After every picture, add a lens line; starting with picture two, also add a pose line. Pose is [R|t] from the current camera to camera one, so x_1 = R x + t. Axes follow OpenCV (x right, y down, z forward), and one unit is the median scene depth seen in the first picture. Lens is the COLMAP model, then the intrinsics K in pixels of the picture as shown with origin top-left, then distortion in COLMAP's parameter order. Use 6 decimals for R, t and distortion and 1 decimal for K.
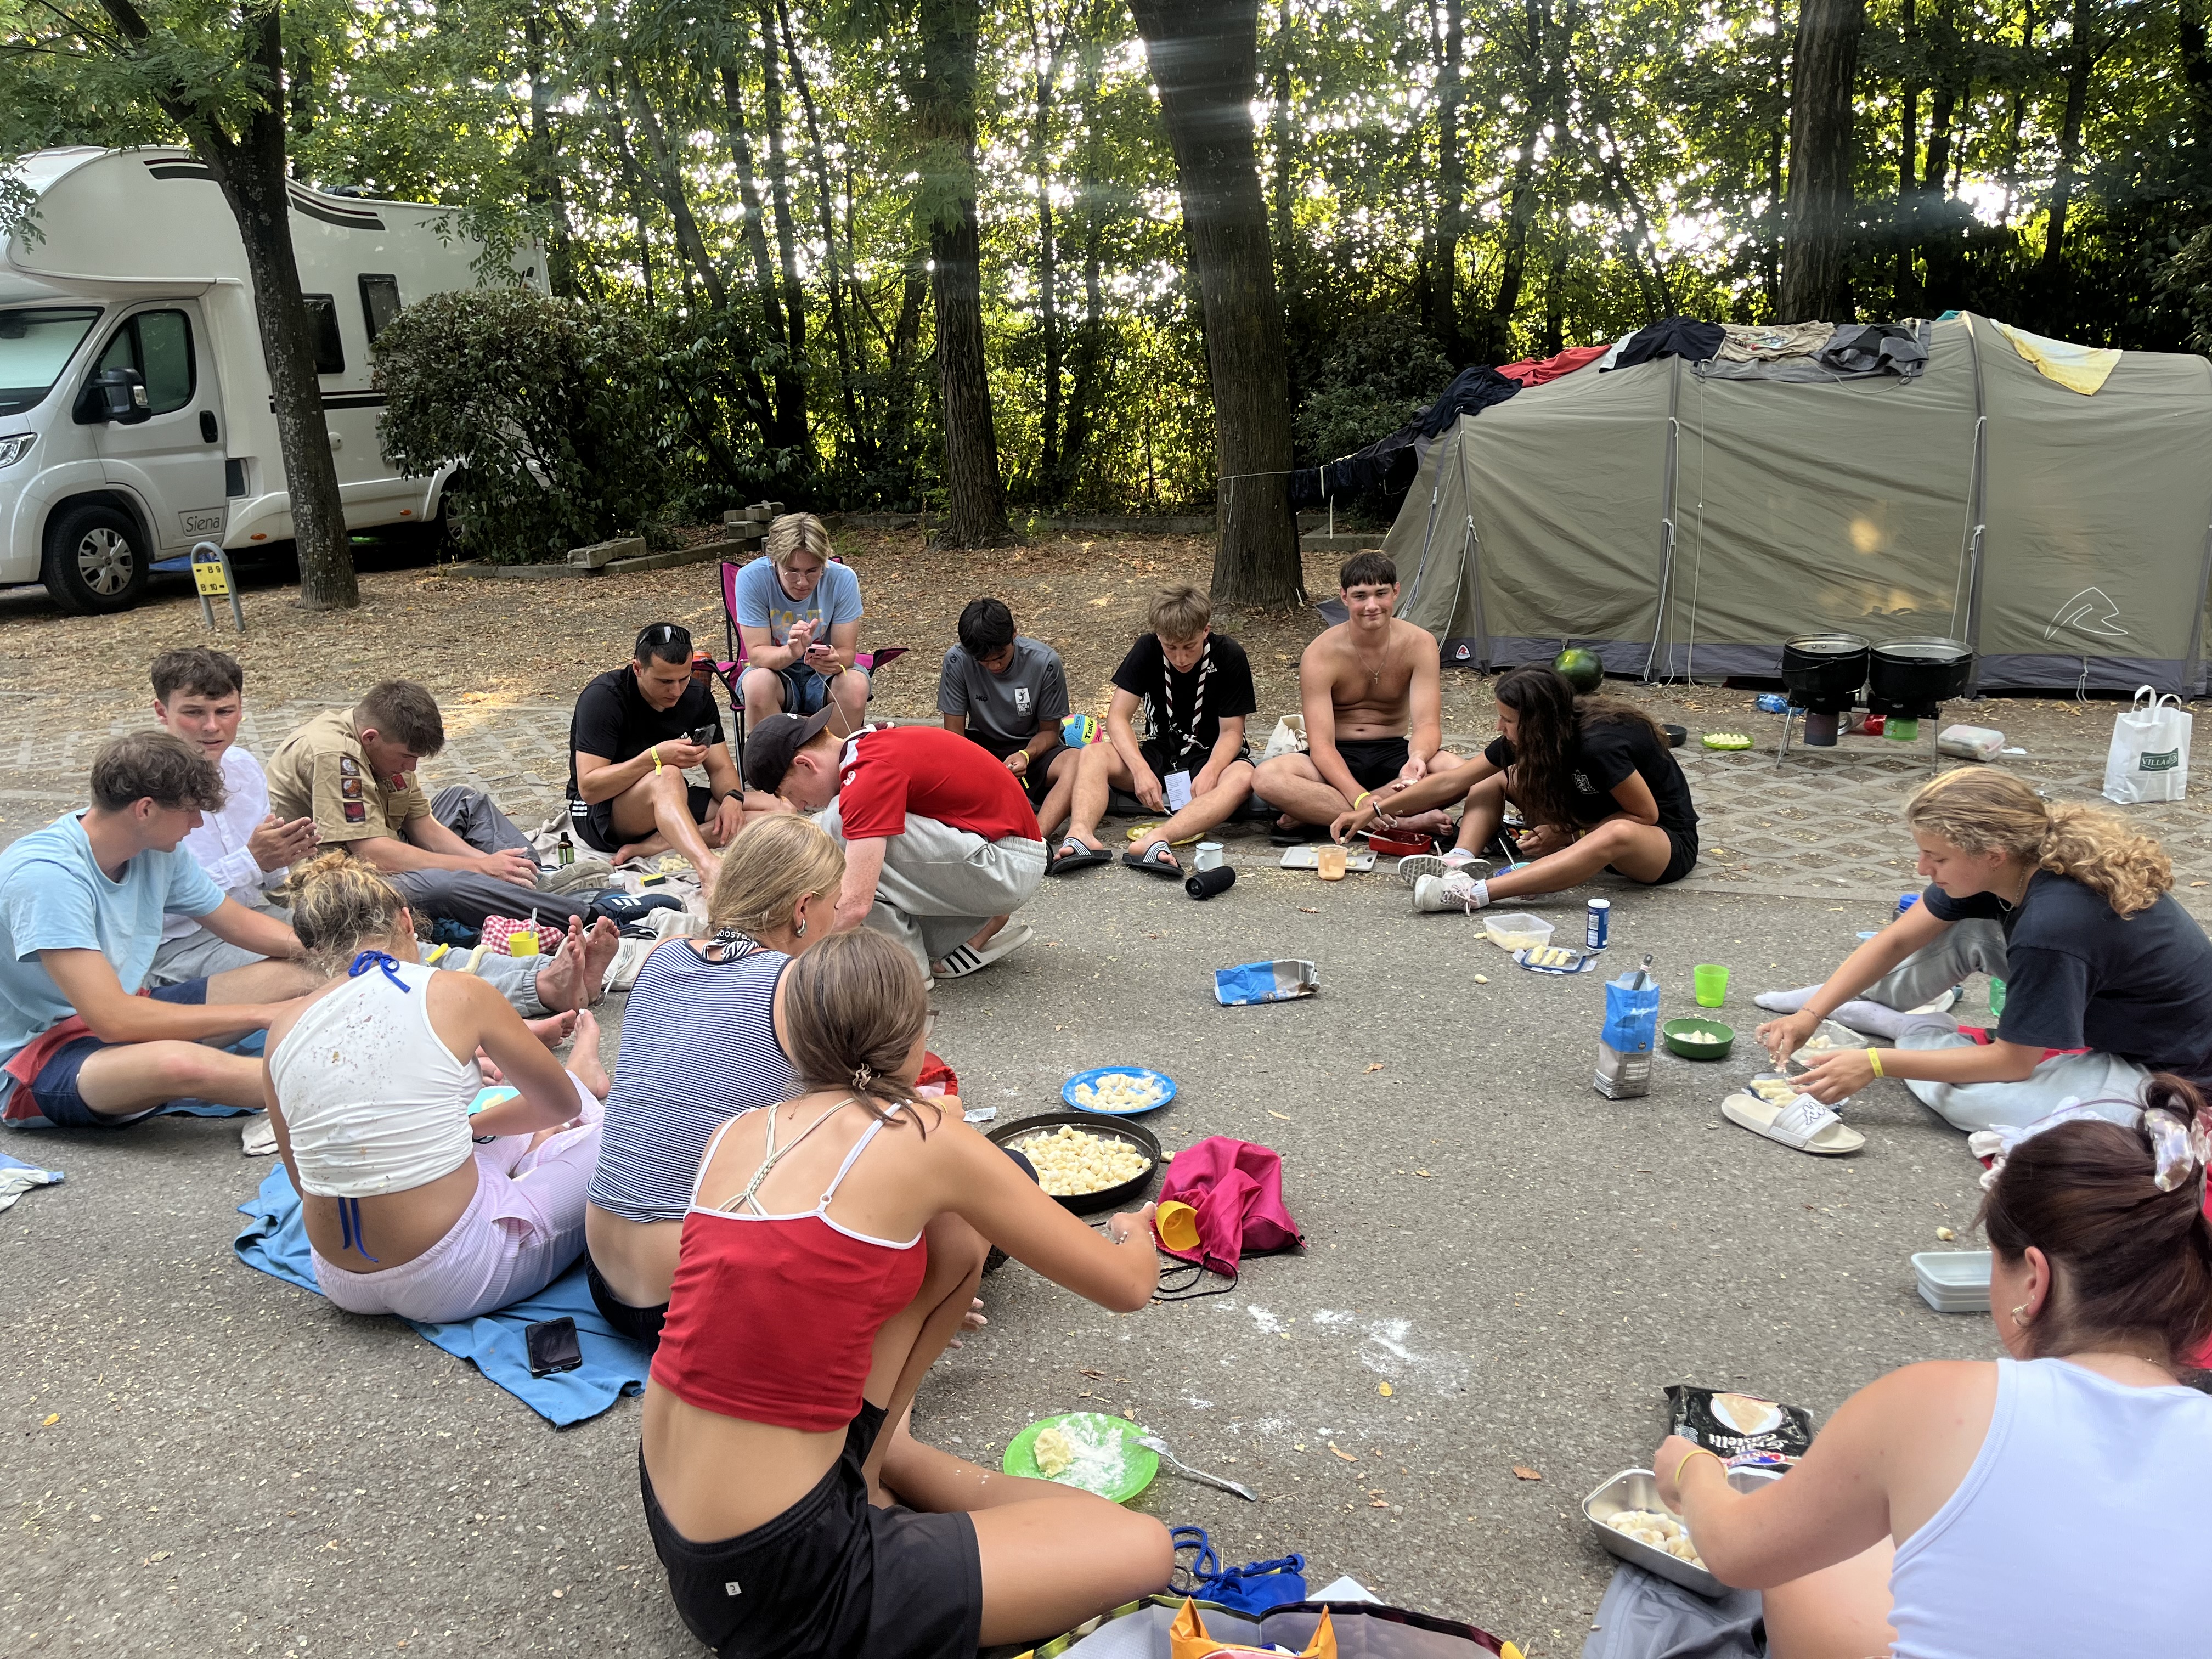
lens RADIAL K [[1676.2, 0, 1103.1], [0, 1676.2, 829.6], [0, 0, 1]] dist [0.017175, -0.061190]
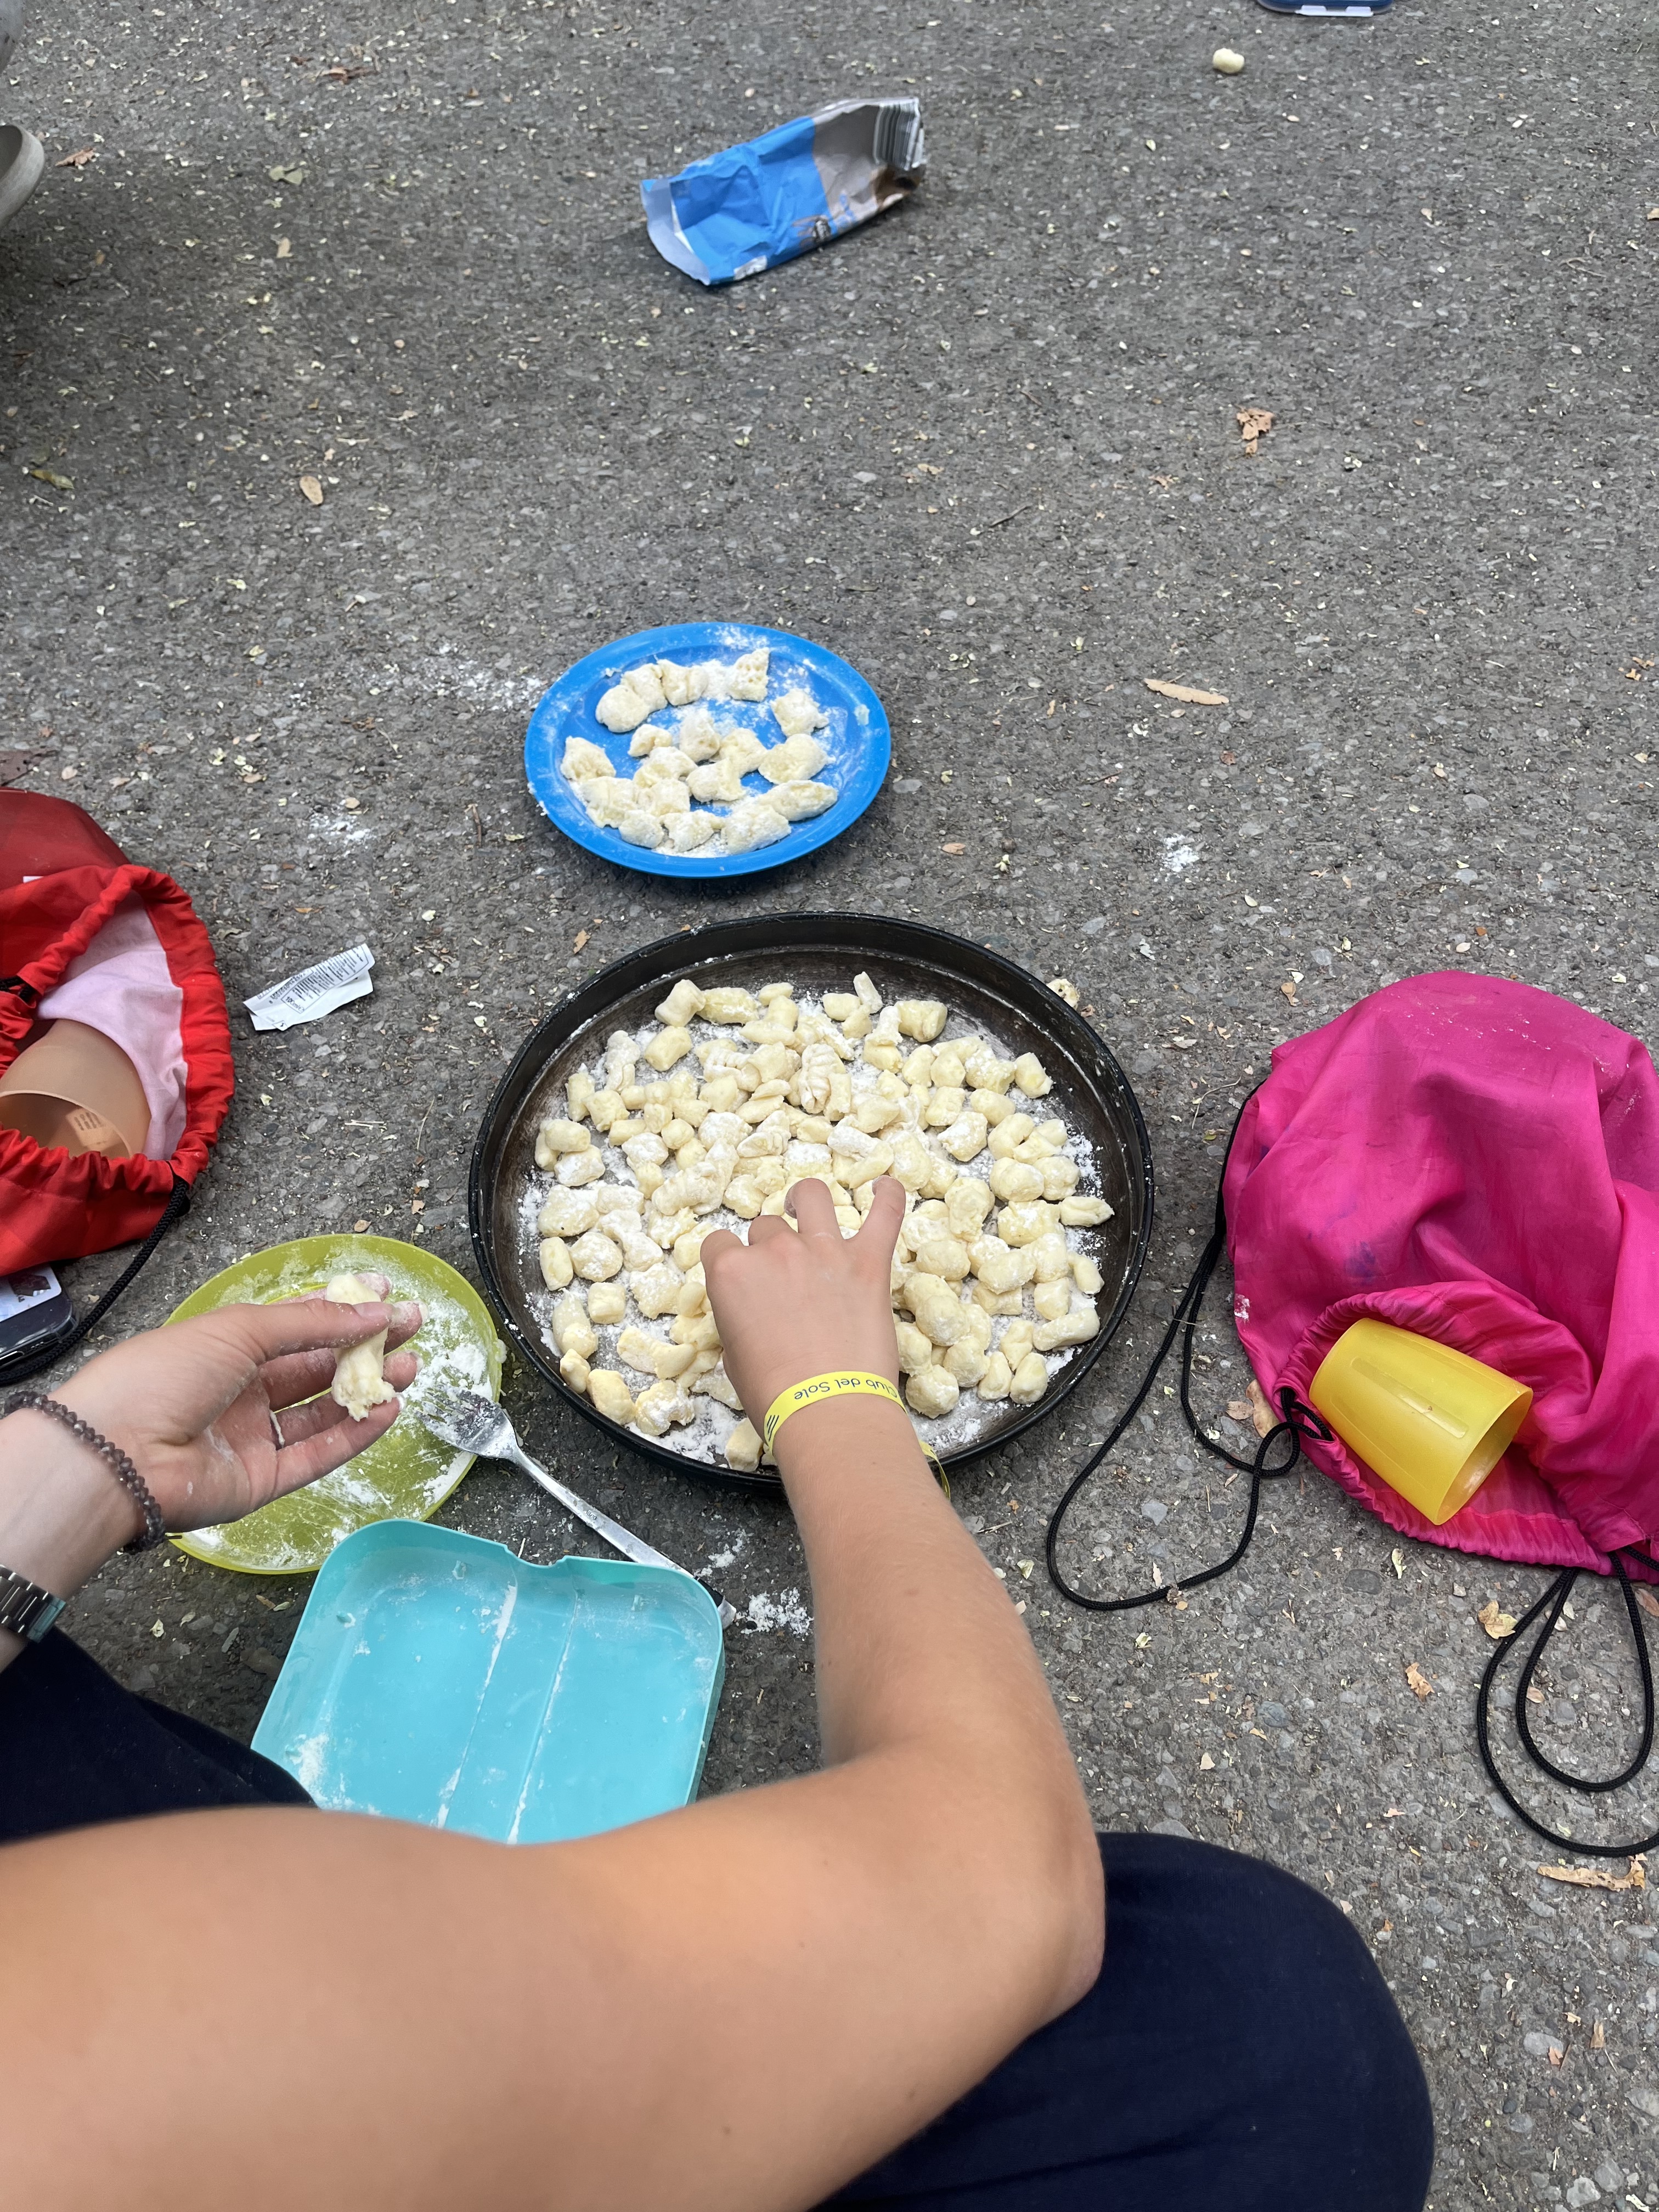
lens RADIAL K [[1676.2, 0, 826.9], [0, 1676.2, 1109.0], [0, 0, 1]] dist [0.017175, -0.061190]
pose [[0.874601, -0.374145, 0.308365, -0.082222], [0.081470, 0.740373, 0.667241, -0.001958], [-0.477950, -0.558447, 0.678012, 0.644797]]
